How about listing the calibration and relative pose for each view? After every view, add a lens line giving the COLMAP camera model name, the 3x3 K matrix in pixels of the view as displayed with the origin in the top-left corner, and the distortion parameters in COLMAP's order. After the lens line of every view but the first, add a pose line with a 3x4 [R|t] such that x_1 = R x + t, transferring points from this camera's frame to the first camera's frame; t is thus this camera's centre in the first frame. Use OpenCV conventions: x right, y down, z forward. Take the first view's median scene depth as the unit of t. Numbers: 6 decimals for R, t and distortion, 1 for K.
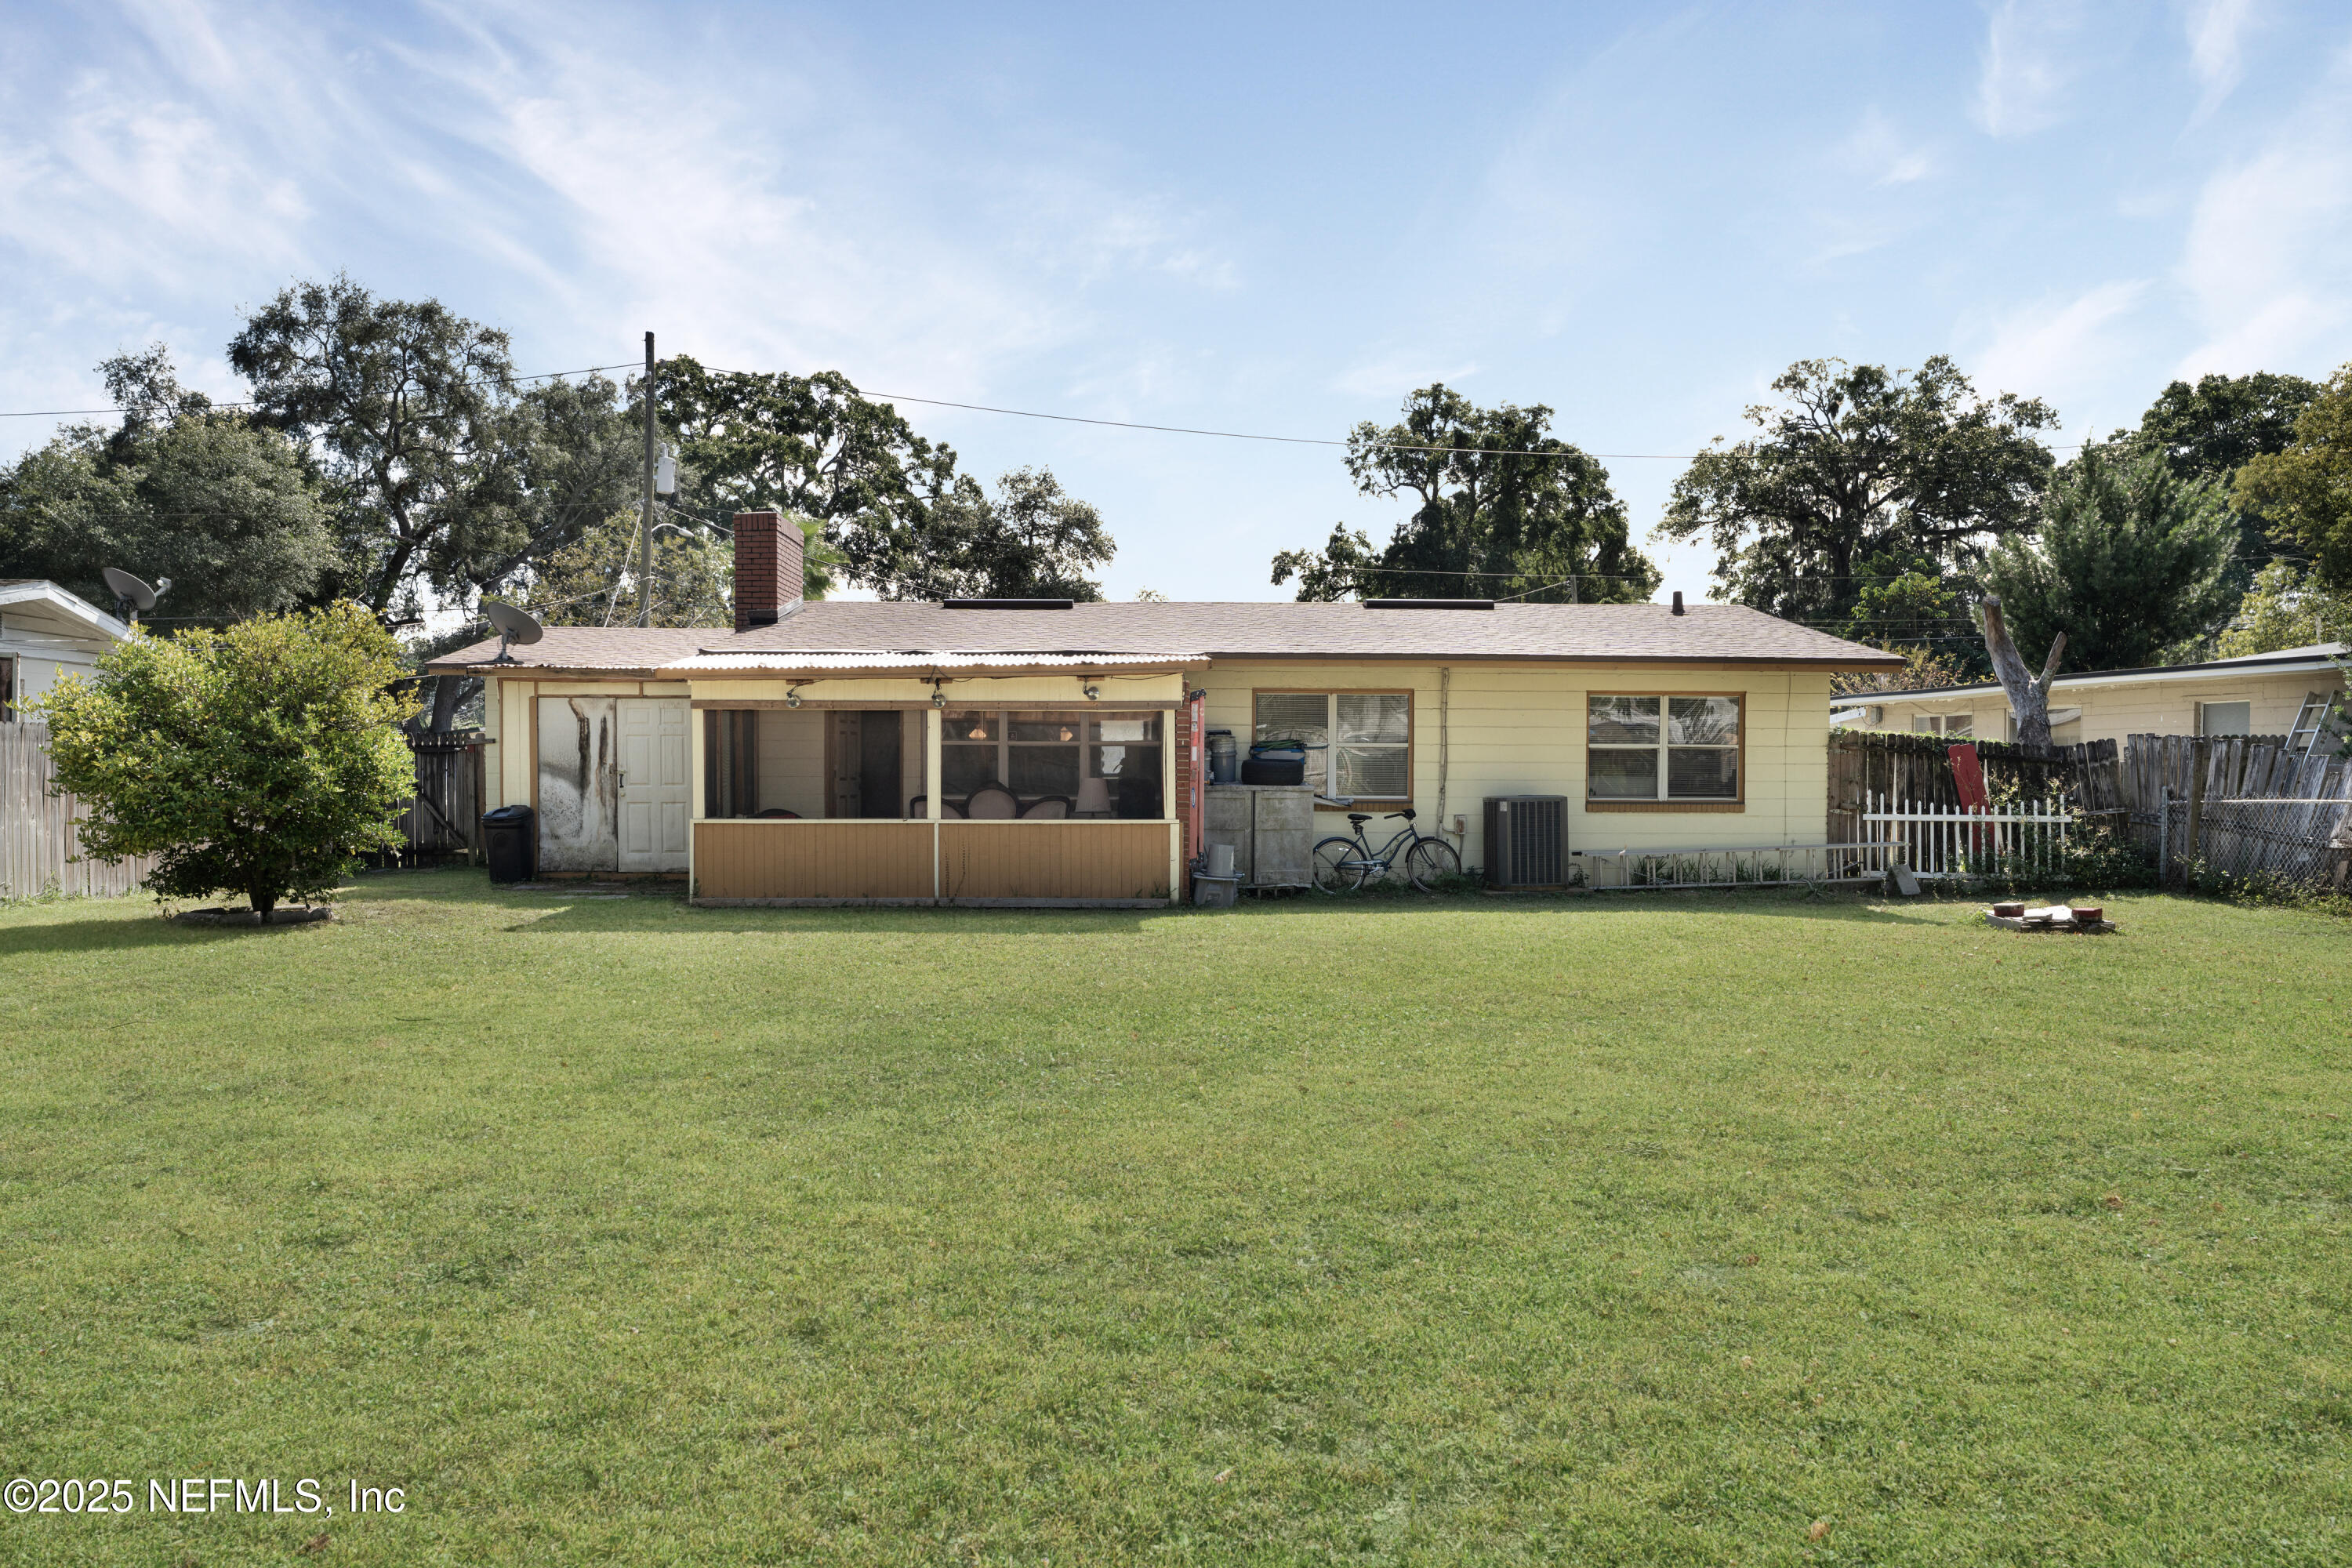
lens RADIAL K [[1530.1, 0, 1176.0], [0, 1530.1, 784.0], [0, 0, 1]] dist [-0.093986, 0.135527]
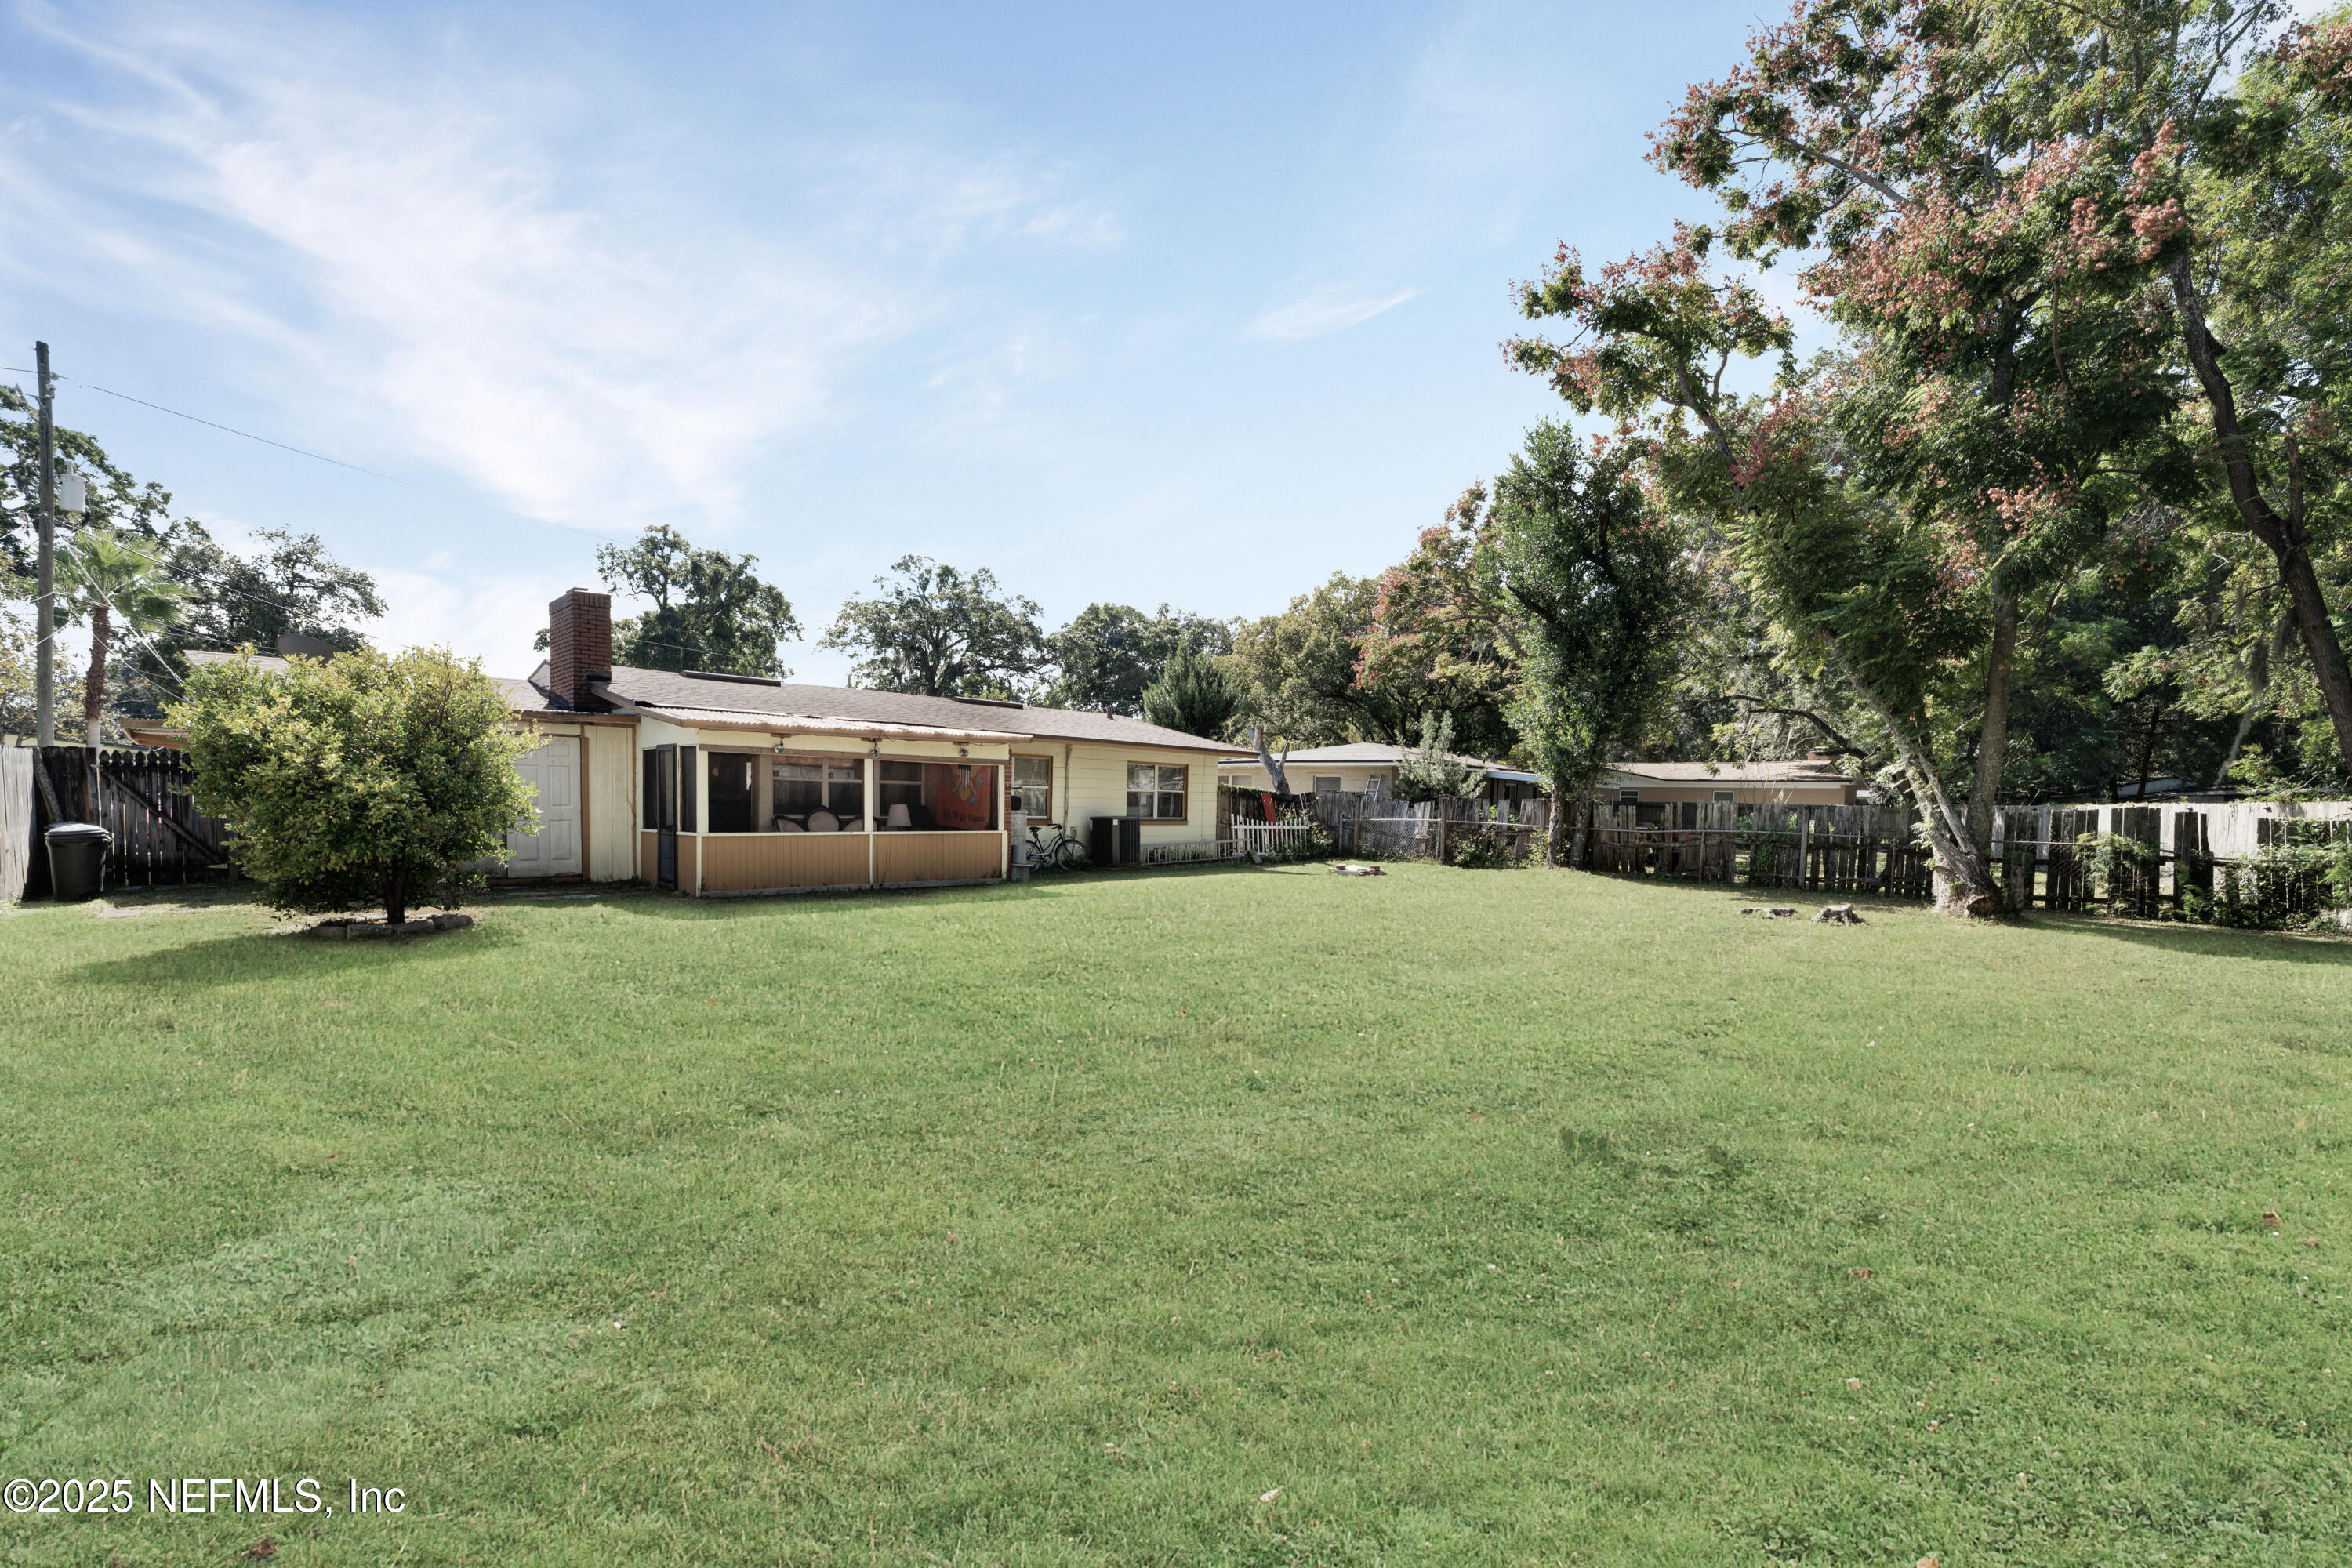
lens RADIAL K [[958.3, 0, 1174.2], [0, 958.3, 800.1], [0, 0, 1]] dist [-0.001236, 0.000194]
pose [[0.733248, 0.013252, 0.679832, -0.401273], [-0.009404, 0.999912, -0.009348, -0.001525], [-0.679896, 0.000461, 0.733308, 0.070769]]
